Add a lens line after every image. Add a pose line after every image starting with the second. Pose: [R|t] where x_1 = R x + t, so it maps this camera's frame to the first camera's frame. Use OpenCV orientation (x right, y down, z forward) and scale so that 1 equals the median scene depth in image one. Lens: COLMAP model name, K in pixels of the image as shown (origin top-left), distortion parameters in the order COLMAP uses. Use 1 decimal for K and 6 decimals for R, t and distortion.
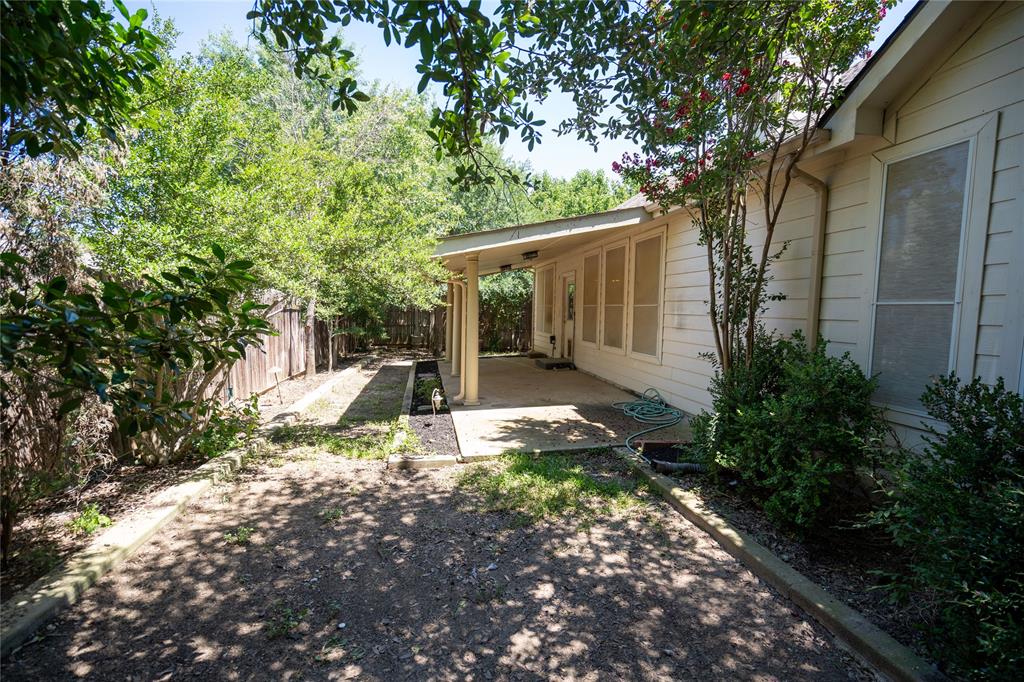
lens RADIAL K [[458.3, 0, 510.4], [0, 458.3, 346.7], [0, 0, 1]] dist [-0.001285, 0.000269]
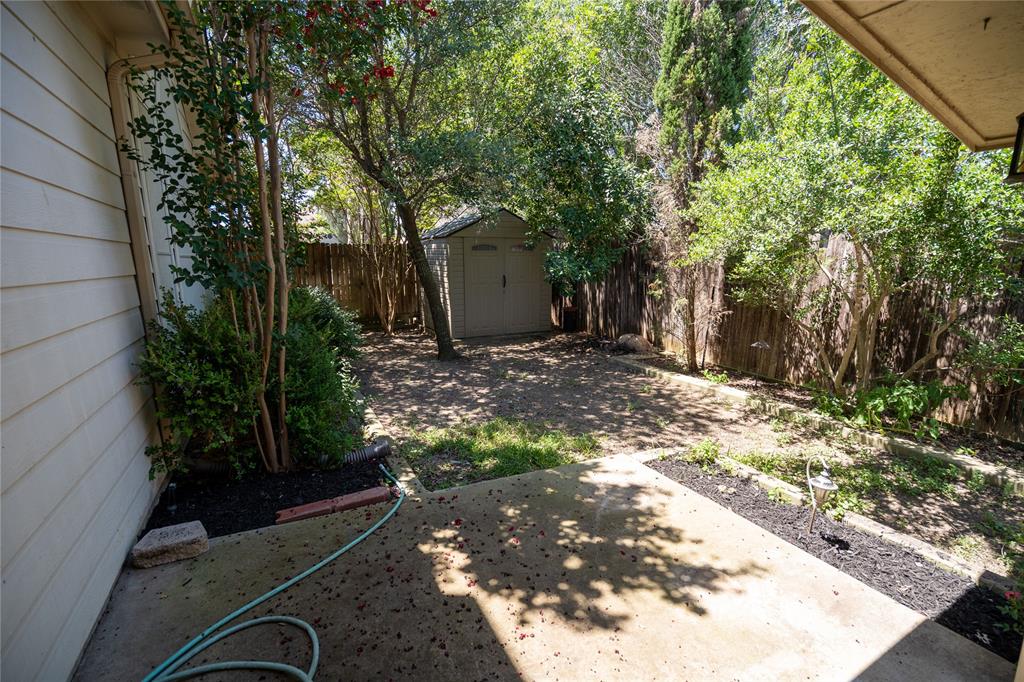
lens RADIAL K [[458.3, 0, 510.4], [0, 458.3, 346.7], [0, 0, 1]] dist [-0.001285, 0.000269]
pose [[-0.950293, 0.041430, -0.308588, 0.431820], [-0.045596, 0.961905, 0.269556, -0.194250], [0.308000, 0.270227, -0.912202, 2.132733]]
